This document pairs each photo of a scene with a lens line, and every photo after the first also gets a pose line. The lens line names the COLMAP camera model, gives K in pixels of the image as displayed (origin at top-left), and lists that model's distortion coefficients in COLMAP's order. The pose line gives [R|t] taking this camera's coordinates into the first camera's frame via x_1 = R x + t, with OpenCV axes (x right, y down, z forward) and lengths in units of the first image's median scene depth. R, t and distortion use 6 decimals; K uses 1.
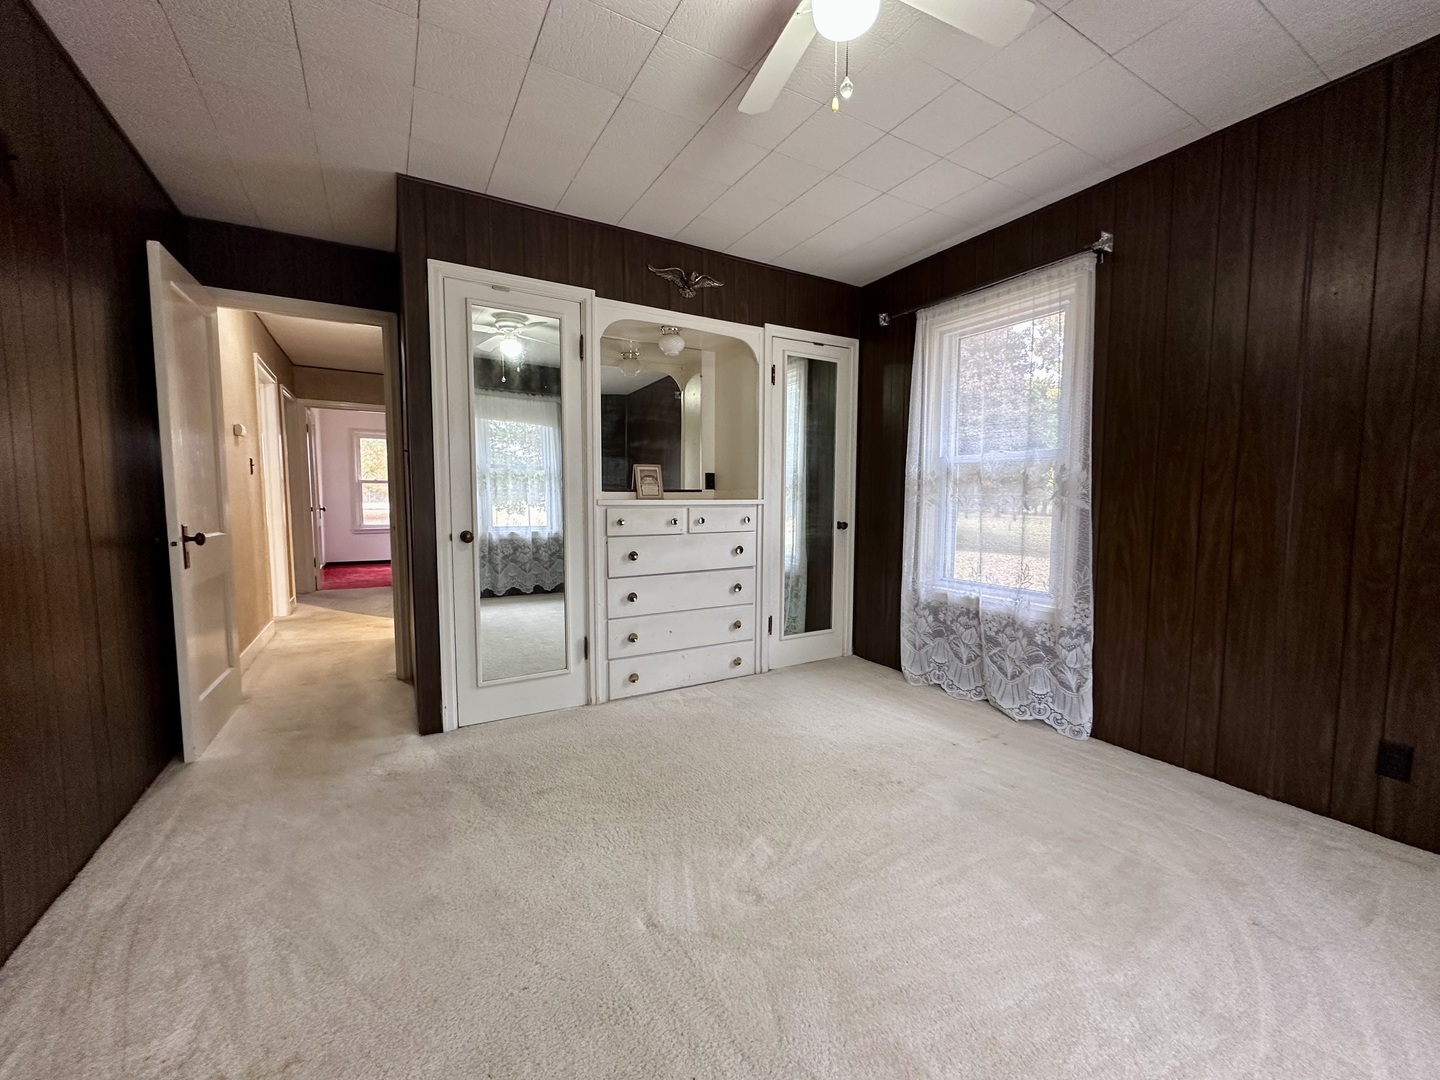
lens RADIAL K [[572.2, 0, 718.0], [0, 572.2, 538.6], [0, 0, 1]] dist [-0.001993, -0.000201]
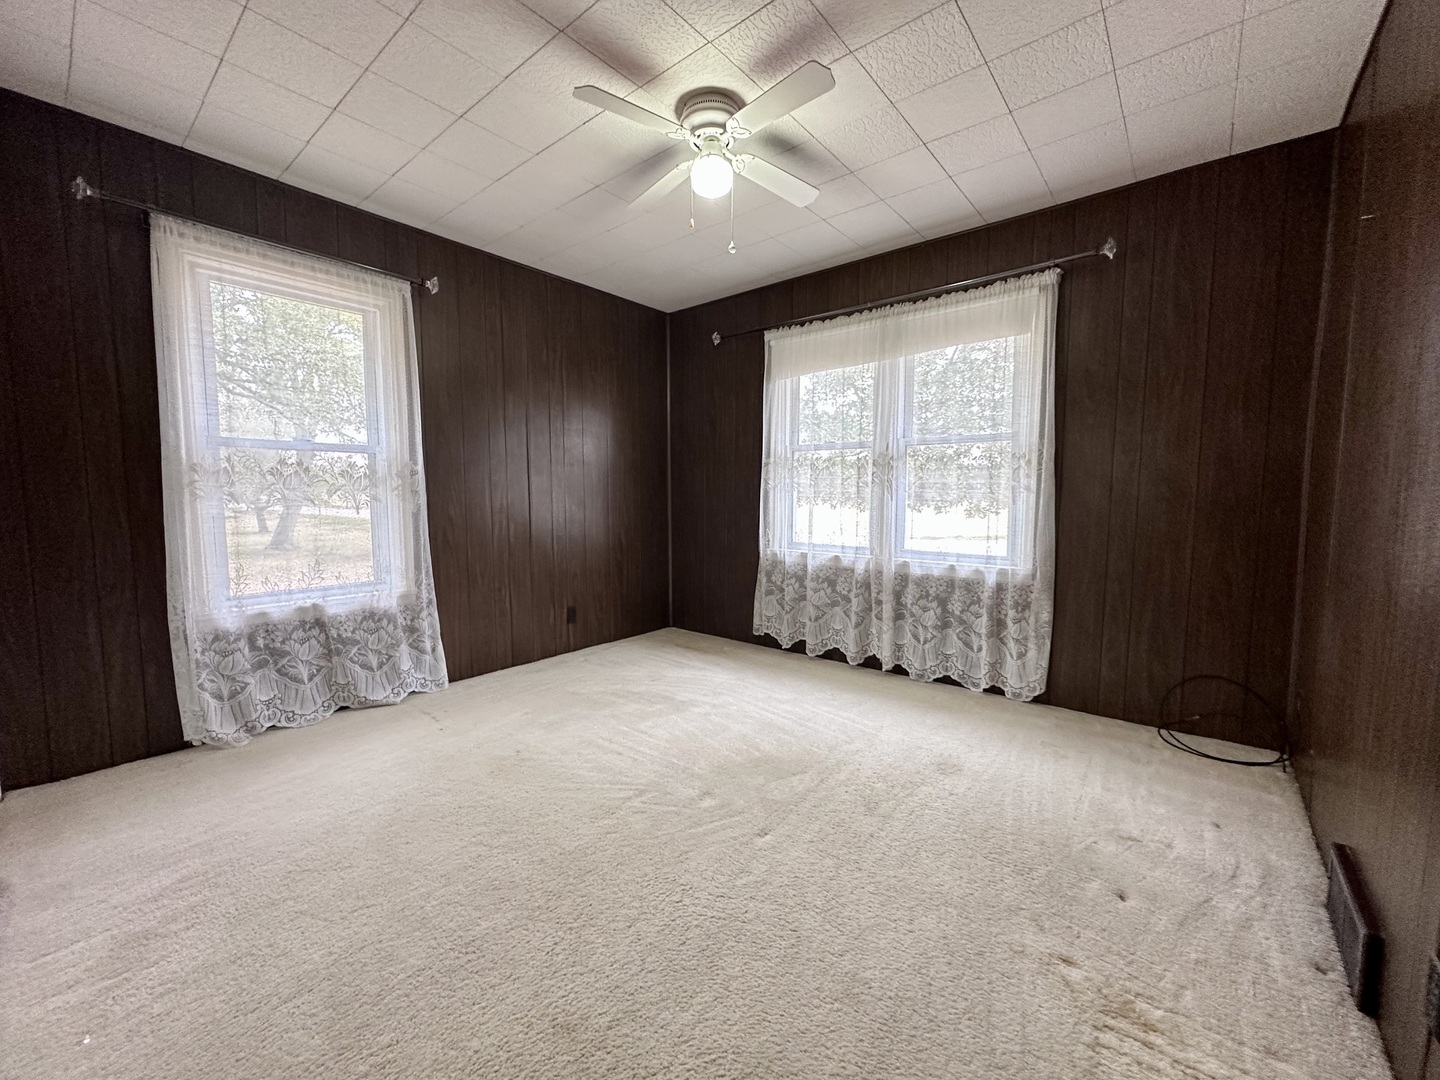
lens RADIAL K [[572.2, 0, 718.0], [0, 572.2, 538.6], [0, 0, 1]] dist [-0.001993, -0.000201]
pose [[-0.340358, -0.078612, 0.937004, -0.643192], [0.067227, 0.991915, 0.107638, -0.056008], [-0.937890, 0.099627, -0.332321, 0.768504]]
